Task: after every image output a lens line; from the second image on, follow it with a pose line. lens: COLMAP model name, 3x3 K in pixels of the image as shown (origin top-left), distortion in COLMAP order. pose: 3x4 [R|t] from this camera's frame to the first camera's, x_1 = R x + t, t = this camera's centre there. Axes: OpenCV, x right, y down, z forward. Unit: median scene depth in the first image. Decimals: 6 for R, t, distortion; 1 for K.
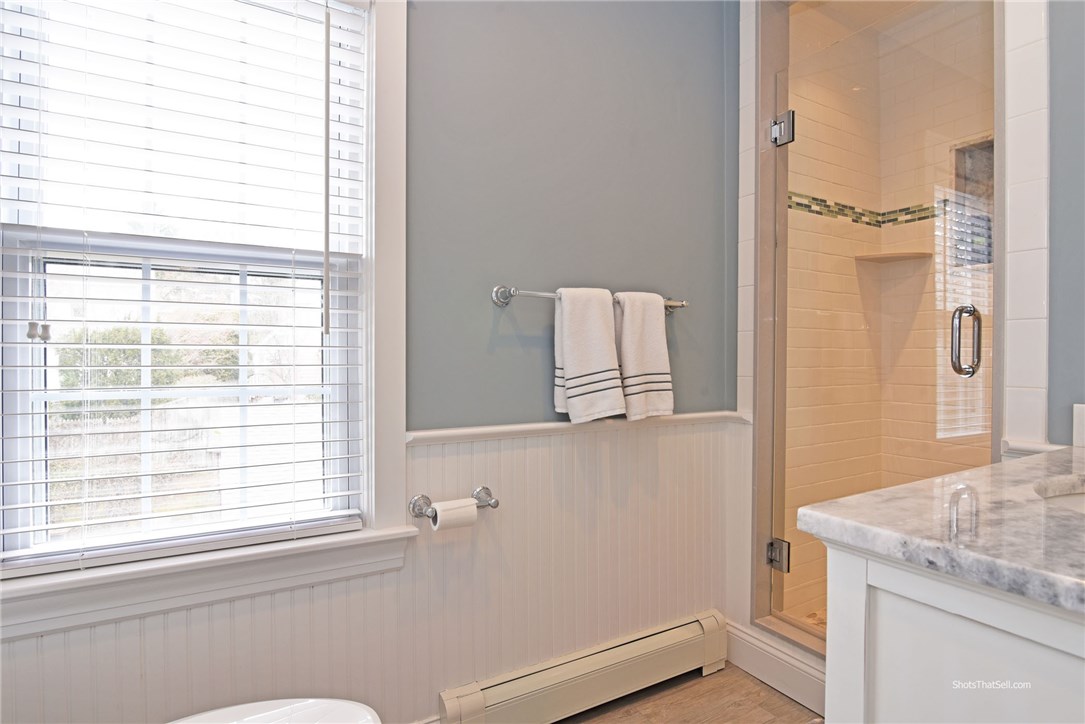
lens RADIAL K [[565.2, 0, 538.0], [0, 565.2, 361.7], [0, 0, 1]] dist [-0.004092, -0.000057]
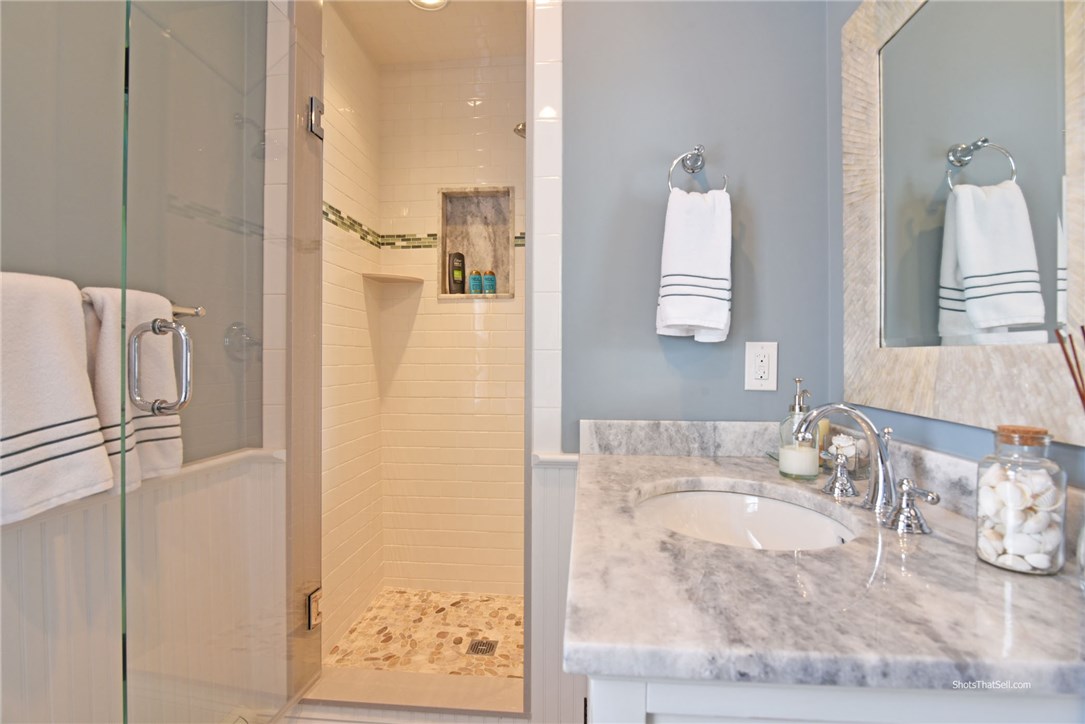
lens RADIAL K [[530.5, 0, 545.9], [0, 530.5, 360.7], [0, 0, 1]] dist [-0.022167, 0.001413]
pose [[0.571893, -0.003972, 0.820318, -0.040784], [0.007059, 0.999975, -0.000080, -0.041568], [-0.820298, 0.005836, 0.571907, 0.287025]]
